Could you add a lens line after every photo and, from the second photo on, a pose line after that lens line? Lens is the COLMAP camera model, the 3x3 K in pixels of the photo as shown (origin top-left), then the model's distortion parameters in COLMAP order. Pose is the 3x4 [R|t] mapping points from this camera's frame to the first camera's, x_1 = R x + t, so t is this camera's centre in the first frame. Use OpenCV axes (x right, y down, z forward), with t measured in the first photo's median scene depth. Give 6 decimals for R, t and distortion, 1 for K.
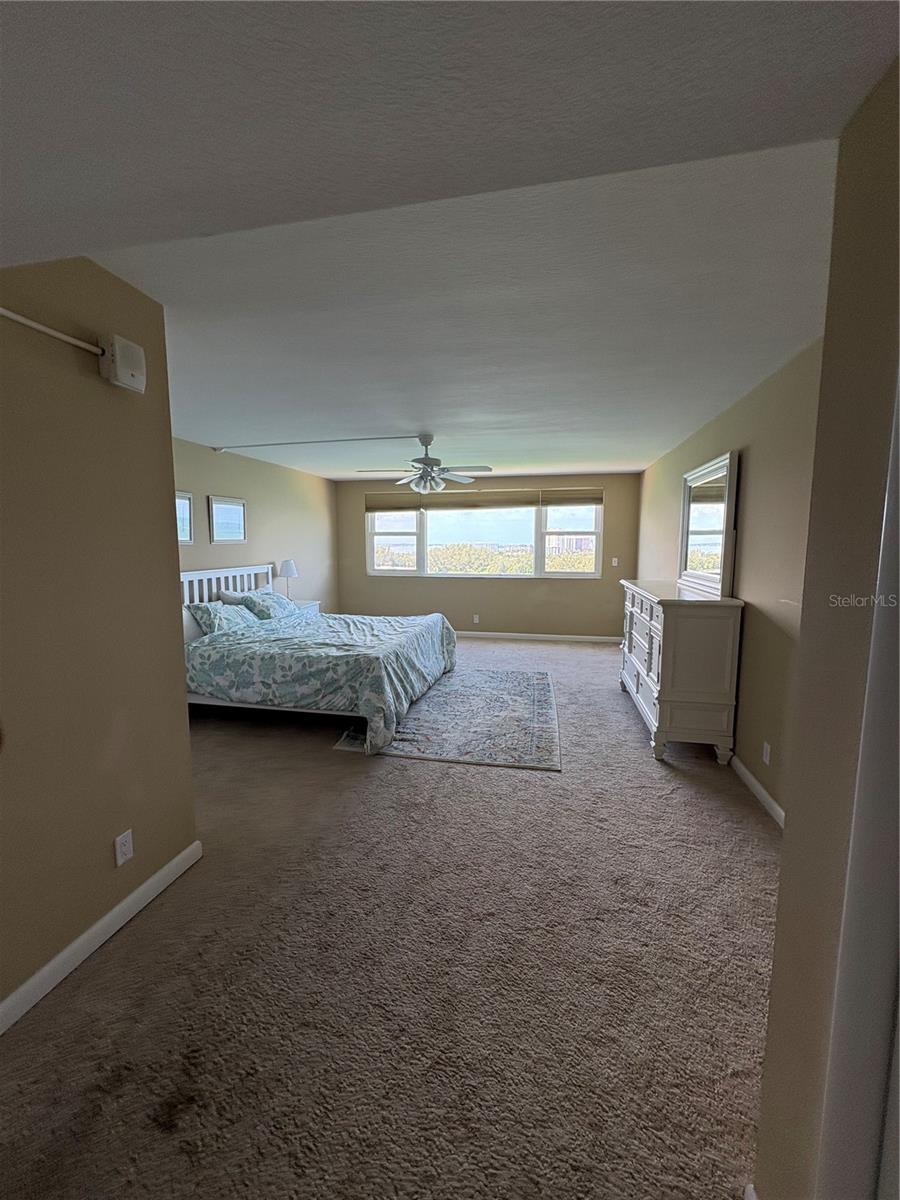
lens RADIAL K [[479.5, 0, 448.2], [0, 479.5, 599.3], [0, 0, 1]] dist [0.000205, 0.000310]
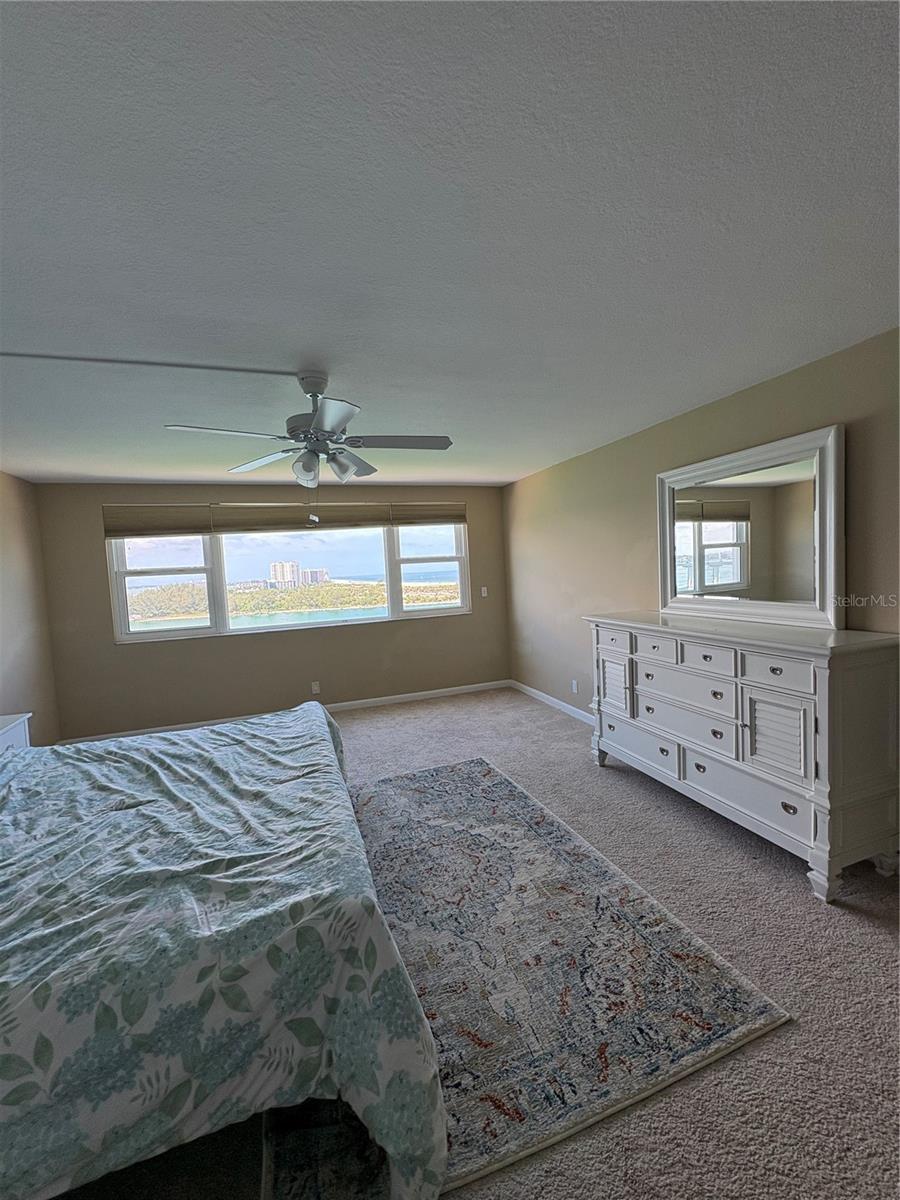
lens RADIAL K [[479.5, 0, 448.2], [0, 479.5, 599.3], [0, 0, 1]] dist [0.000205, 0.000310]
pose [[0.857848, -0.078335, 0.507898, -0.171117], [0.112389, 0.992987, -0.036674, -0.055512], [-0.501463, 0.088543, 0.860636, 0.426083]]
